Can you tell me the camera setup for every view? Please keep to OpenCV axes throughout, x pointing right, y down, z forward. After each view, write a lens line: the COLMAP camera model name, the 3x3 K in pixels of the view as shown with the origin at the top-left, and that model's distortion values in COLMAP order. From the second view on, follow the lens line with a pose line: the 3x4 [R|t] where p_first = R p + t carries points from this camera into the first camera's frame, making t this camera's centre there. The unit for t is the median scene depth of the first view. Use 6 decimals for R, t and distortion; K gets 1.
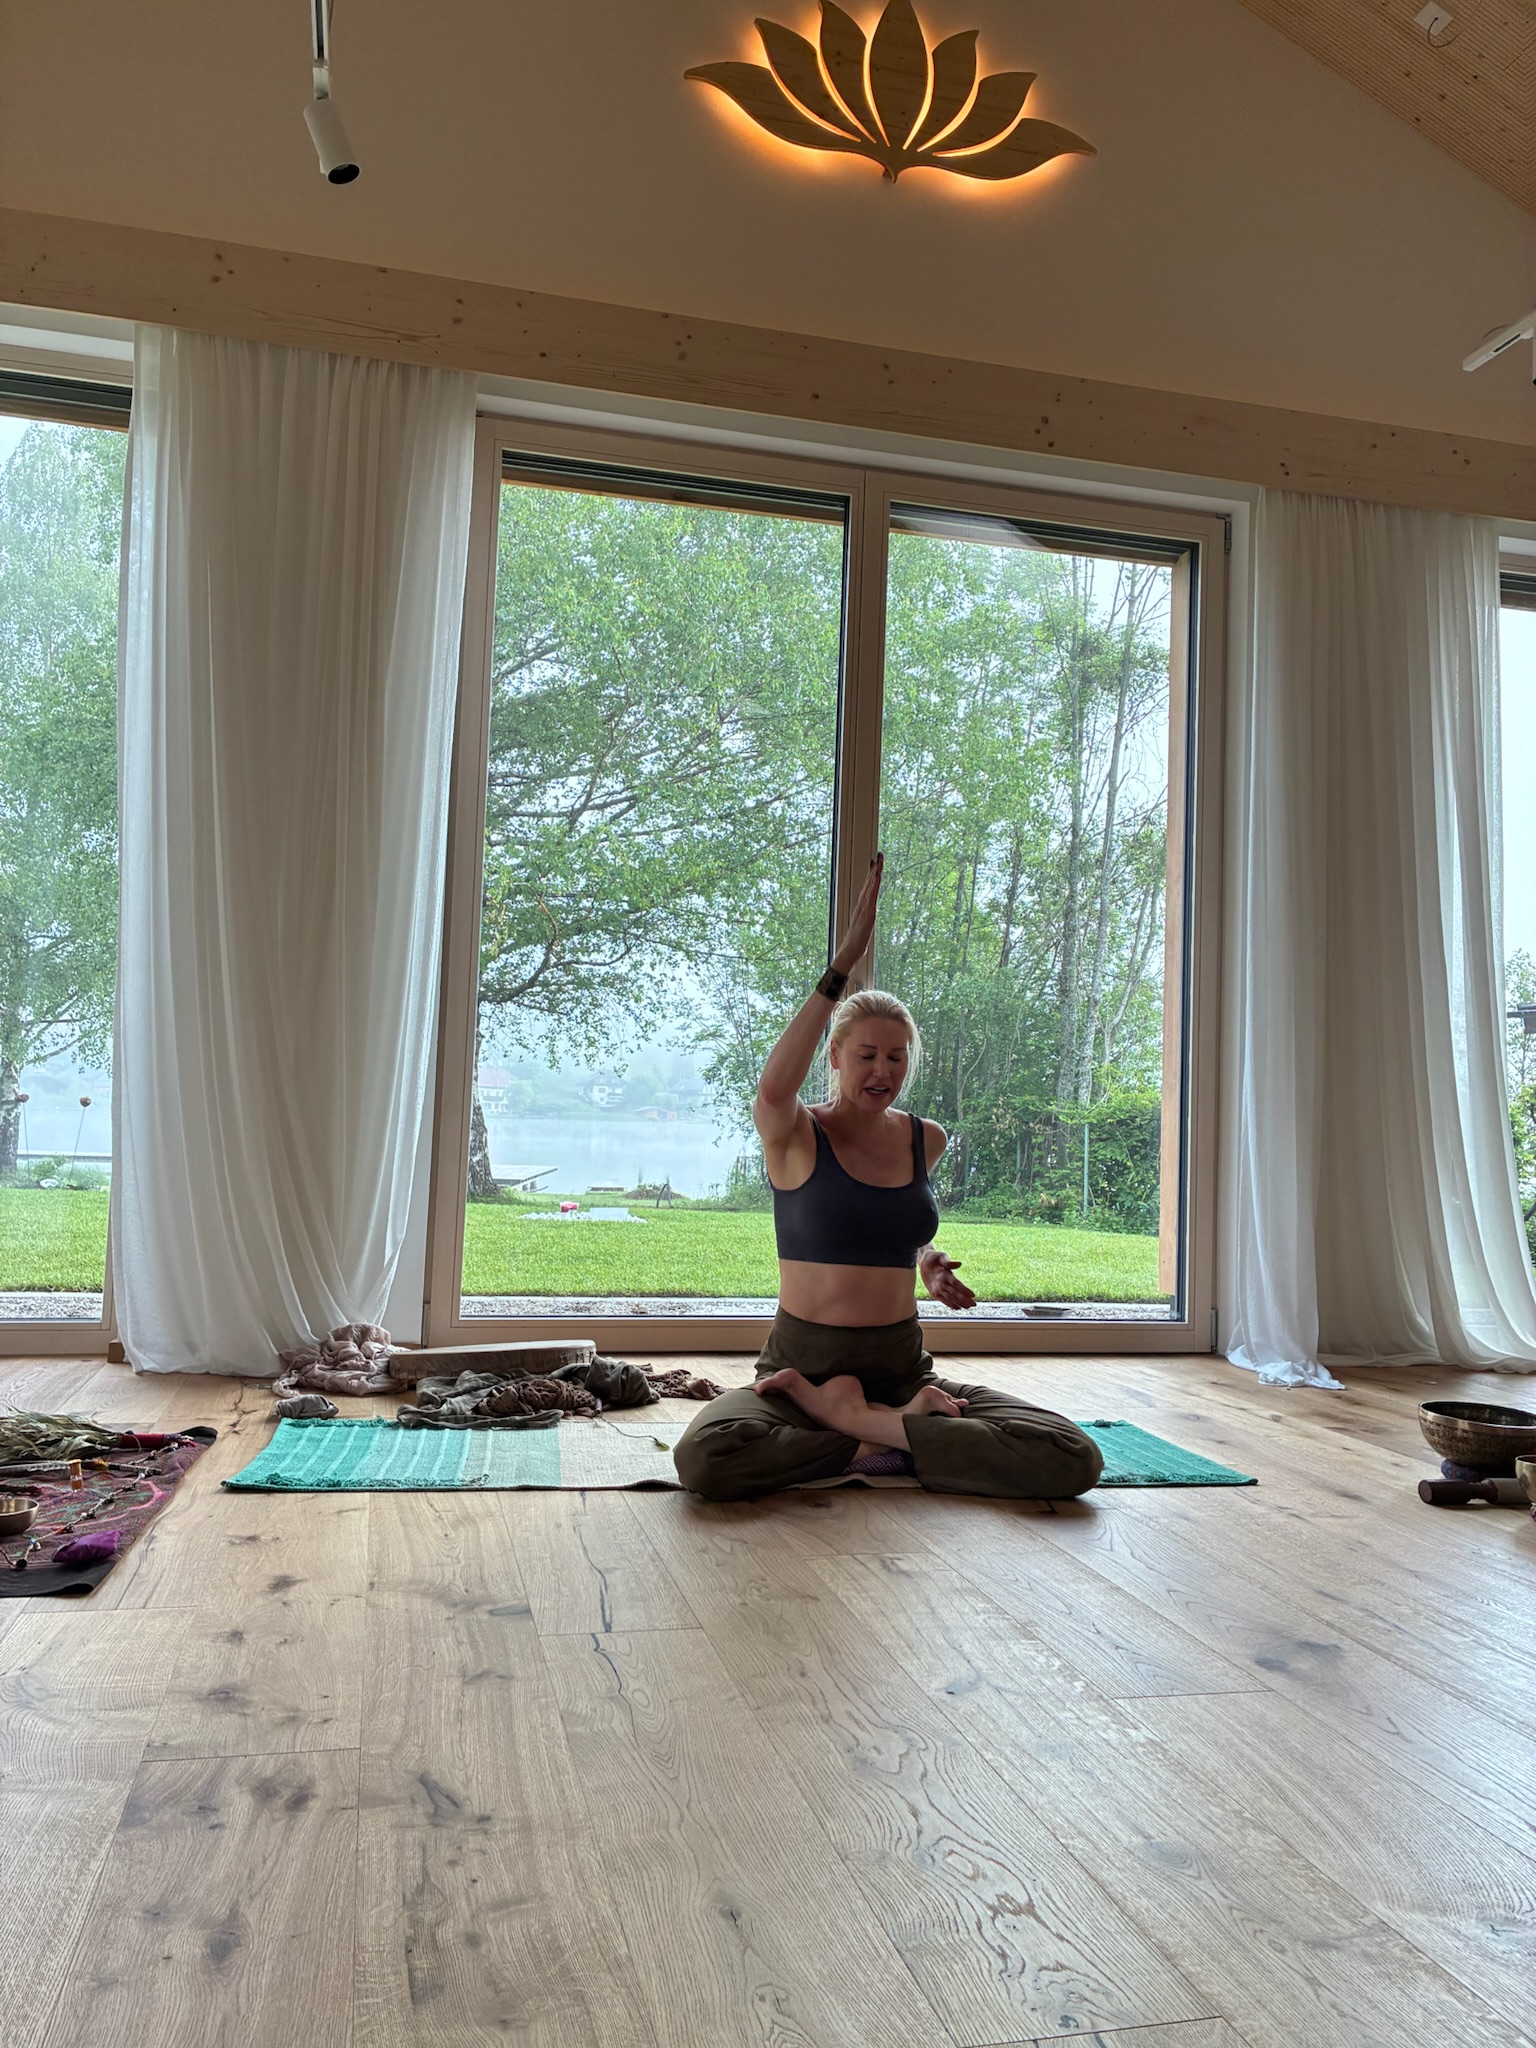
lens RADIAL K [[1542.2, 0, 768.0], [0, 1542.2, 1024.0], [0, 0, 1]] dist [0.031294, -0.004978]
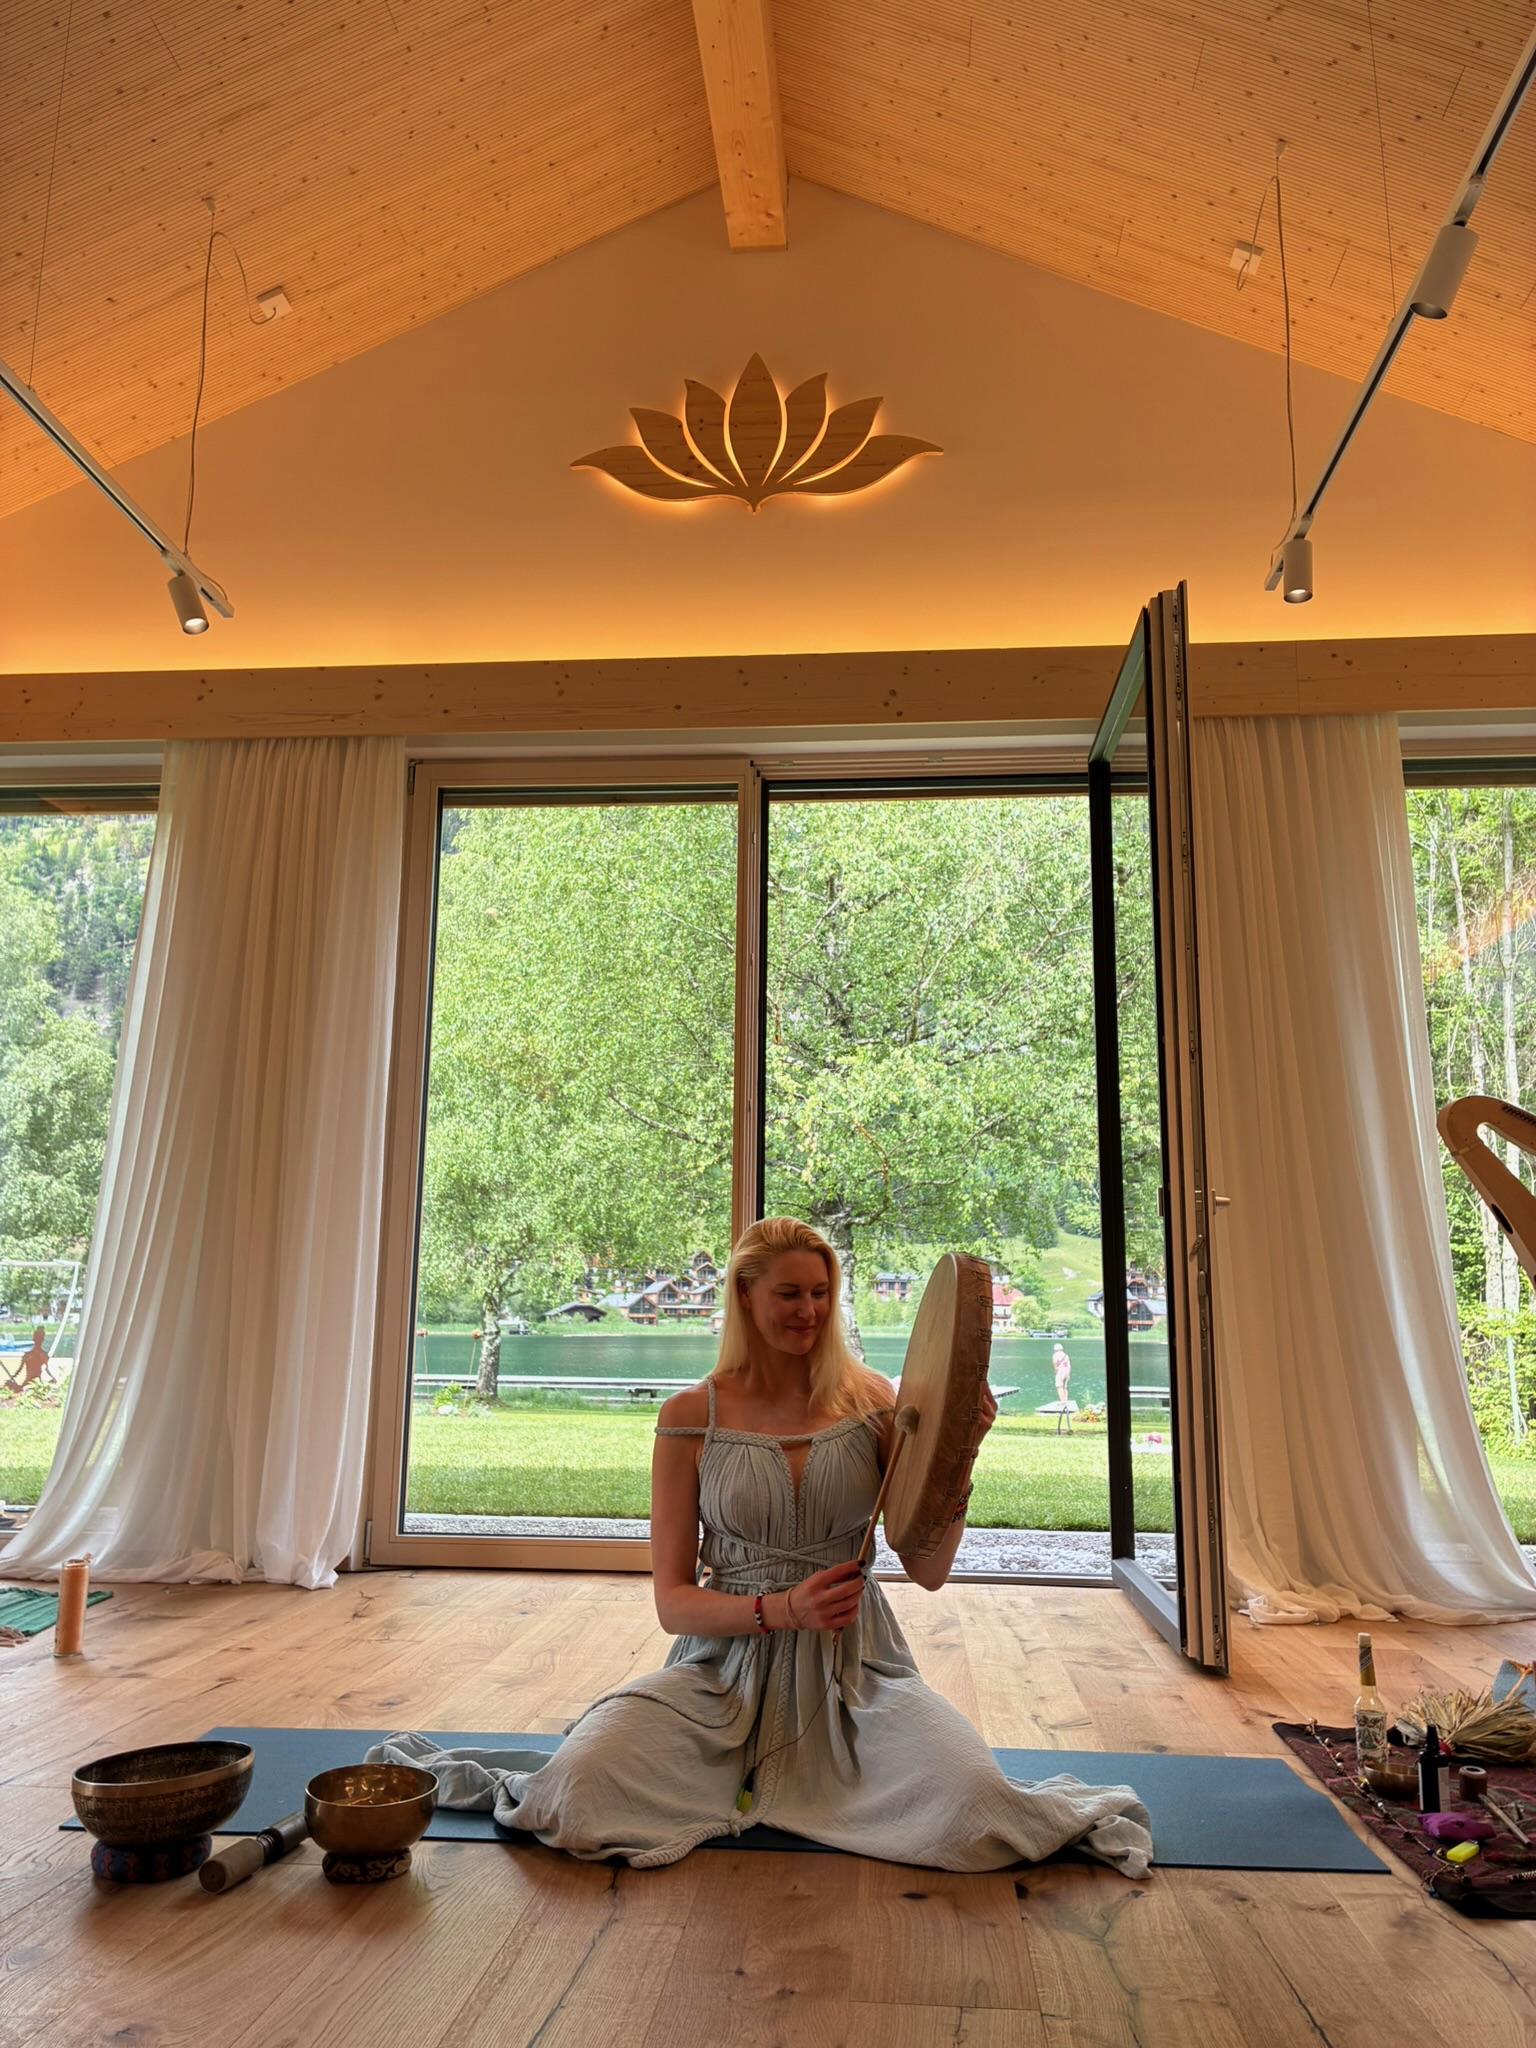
lens RADIAL K [[1579.6, 0, 768.0], [0, 1579.6, 1024.0], [0, 0, 1]] dist [0.030148, -0.002637]
pose [[0.945162, -0.082044, -0.316130, 0.468353], [0.039483, 0.989538, -0.138767, -0.008287], [0.324207, 0.118675, 0.938513, -0.050516]]
